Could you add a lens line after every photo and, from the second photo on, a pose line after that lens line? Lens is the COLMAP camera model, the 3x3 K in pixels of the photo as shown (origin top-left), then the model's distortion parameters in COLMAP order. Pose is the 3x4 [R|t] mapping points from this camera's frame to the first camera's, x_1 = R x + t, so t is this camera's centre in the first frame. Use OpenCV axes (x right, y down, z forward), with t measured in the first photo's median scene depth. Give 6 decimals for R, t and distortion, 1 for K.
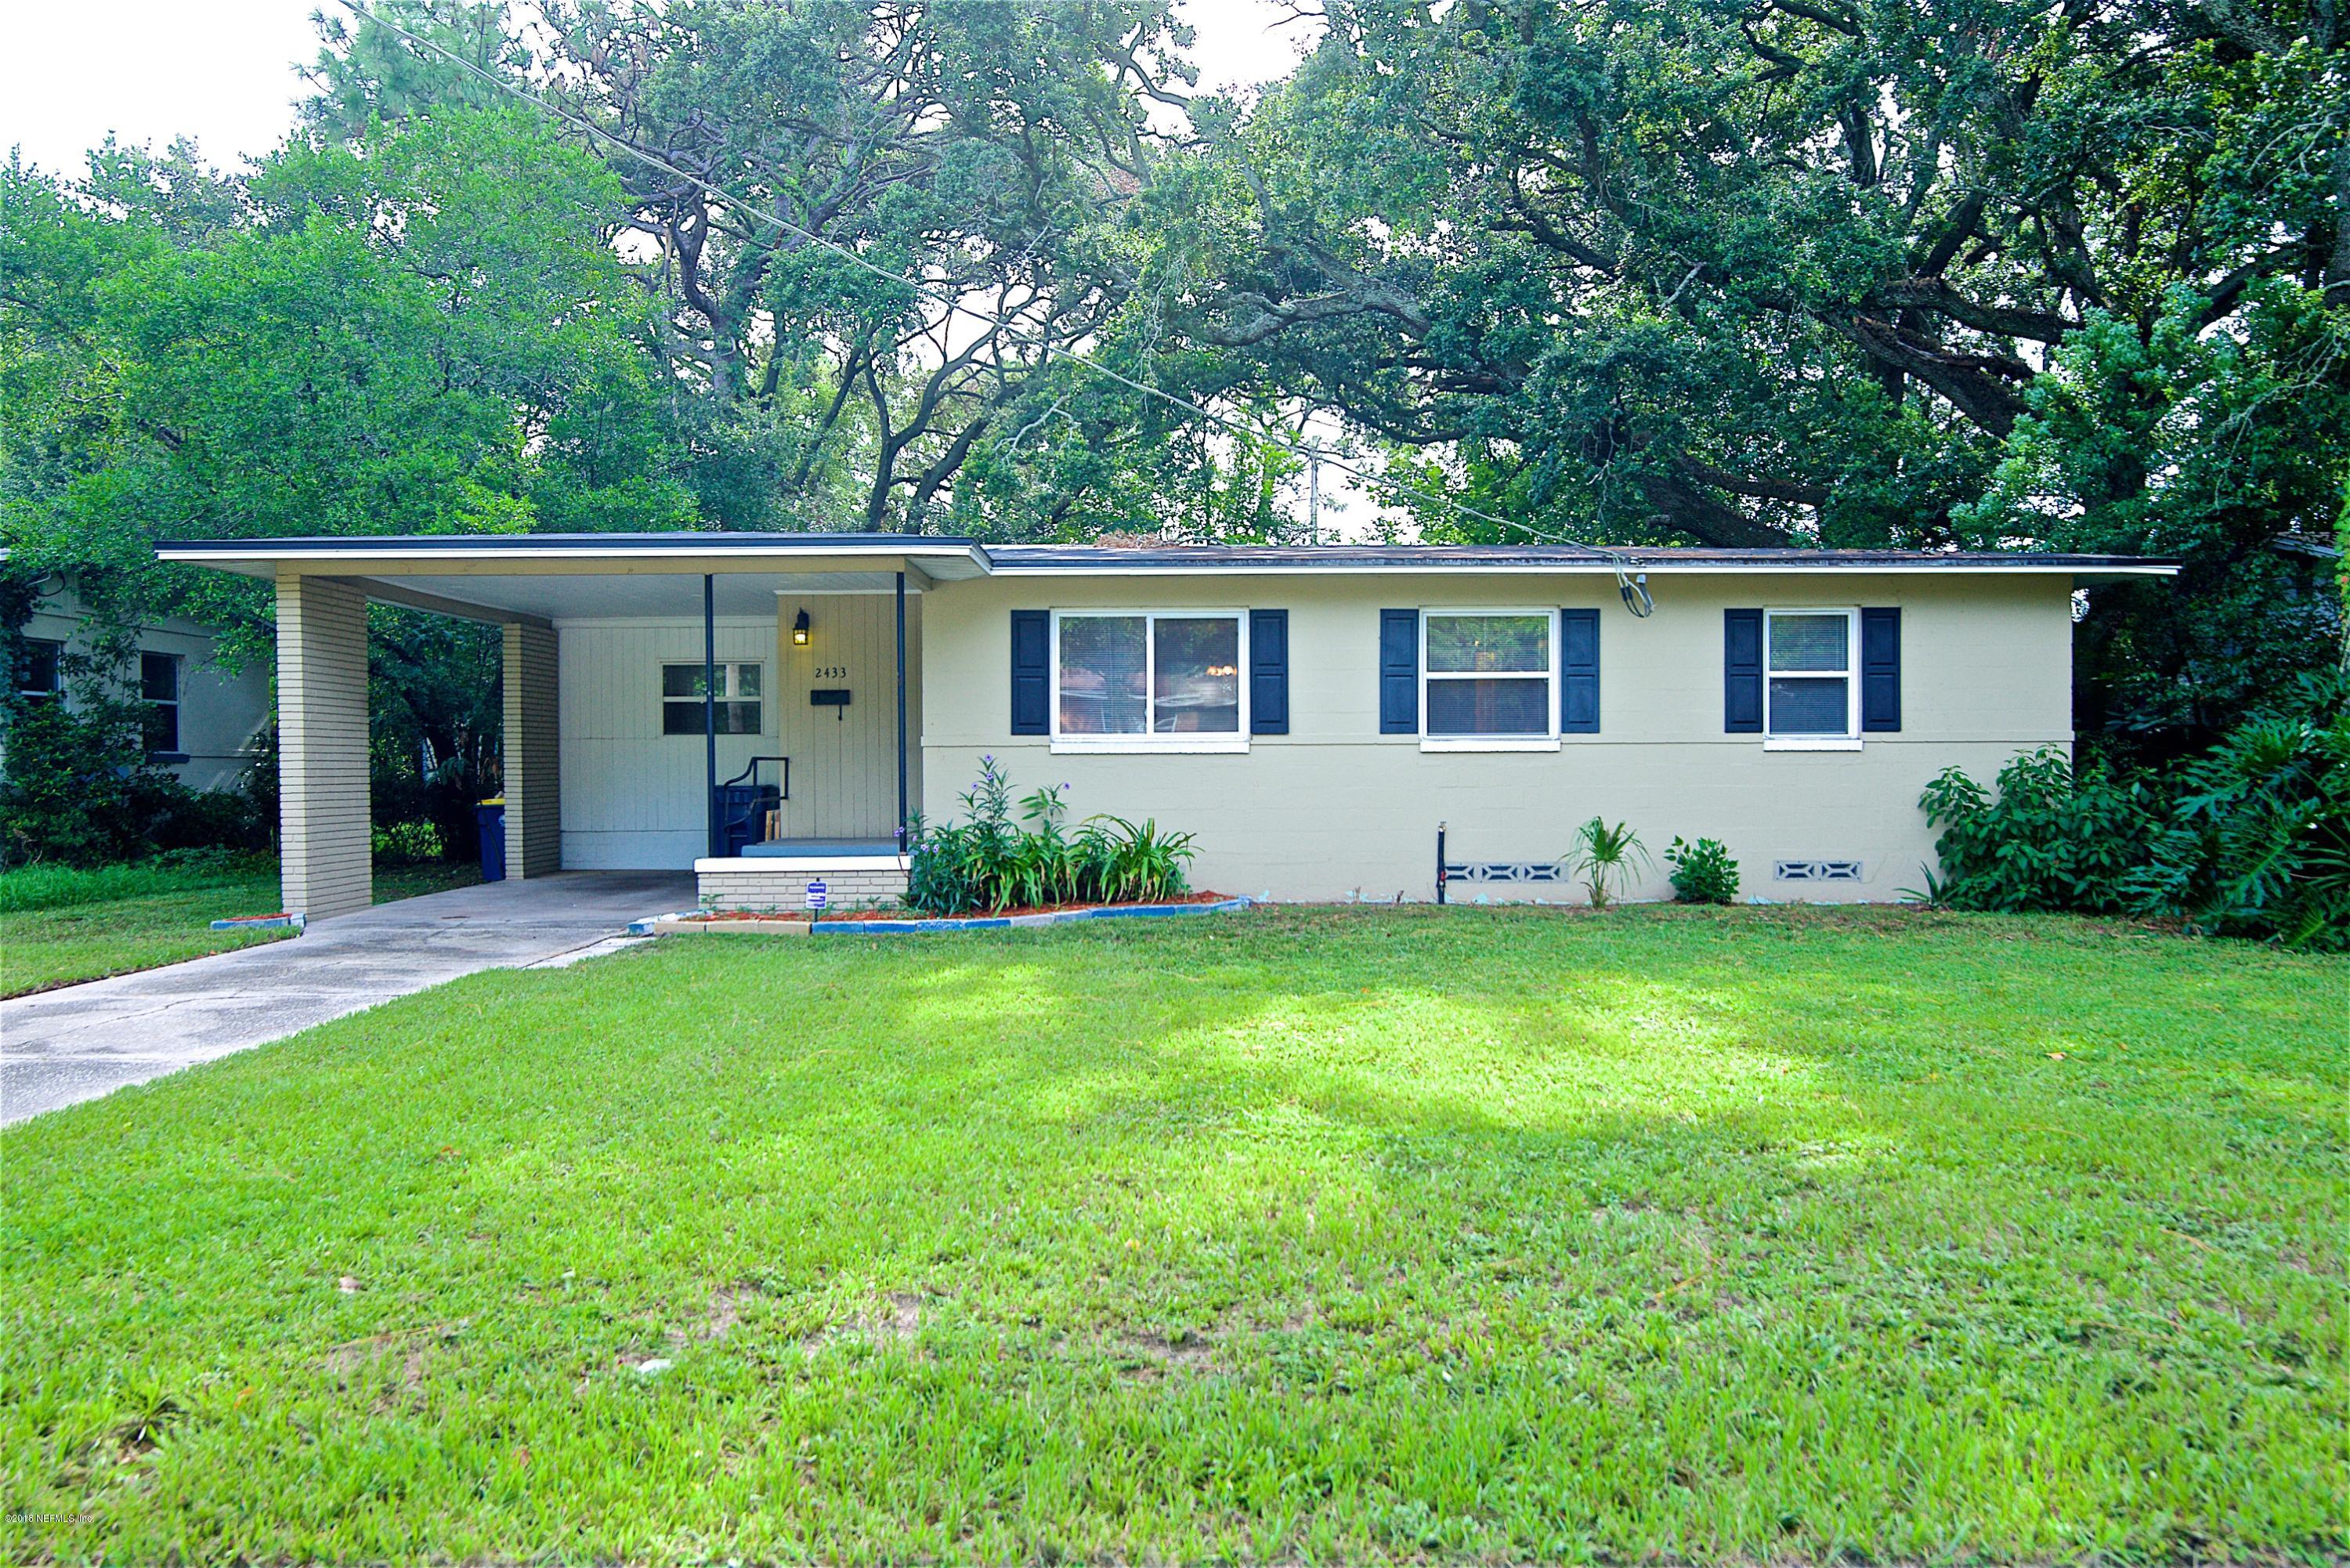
lens RADIAL K [[1929.1, 0, 1175.0], [0, 1929.1, 784.0], [0, 0, 1]] dist [0.003539, -0.182735]
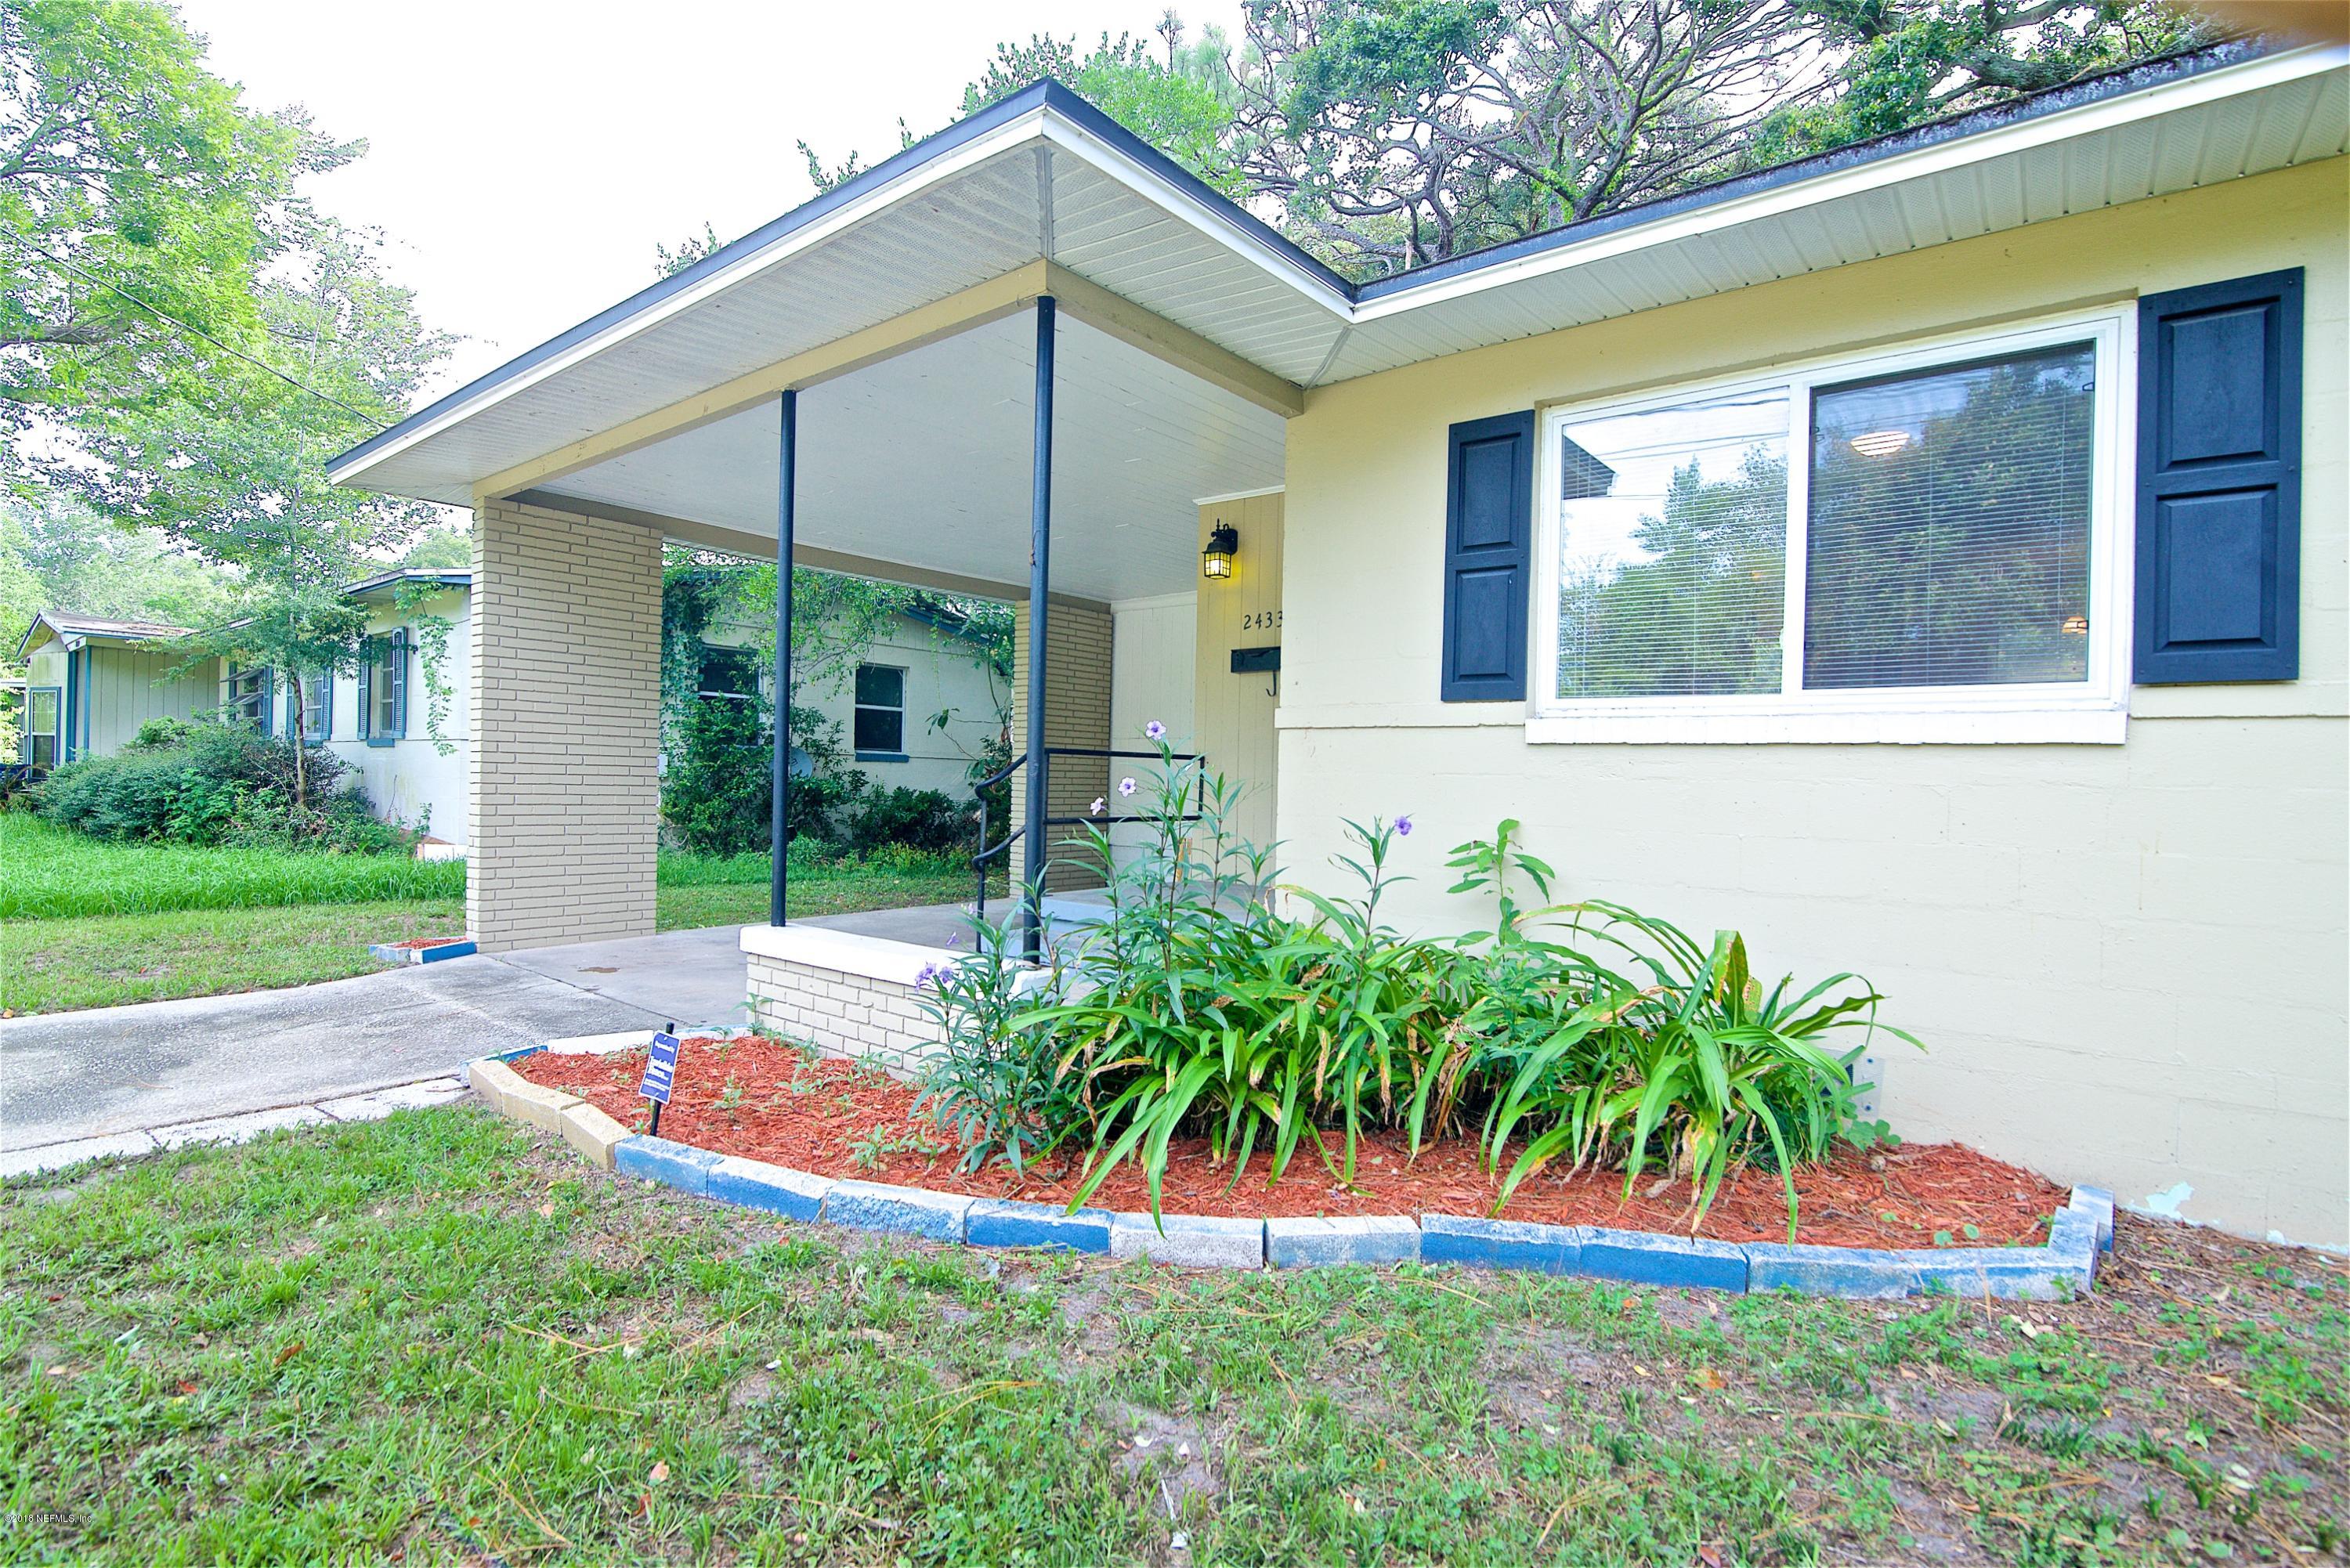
lens RADIAL K [[1127.9, 0, 1168.6], [0, 1127.9, 779.8], [0, 0, 1]] dist [-0.012953, -0.000239]
pose [[0.781587, 0.026504, -0.623233, 0.029780], [-0.040374, 0.999151, -0.008141, -0.002269], [0.622488, 0.031525, 0.781994, 0.758363]]
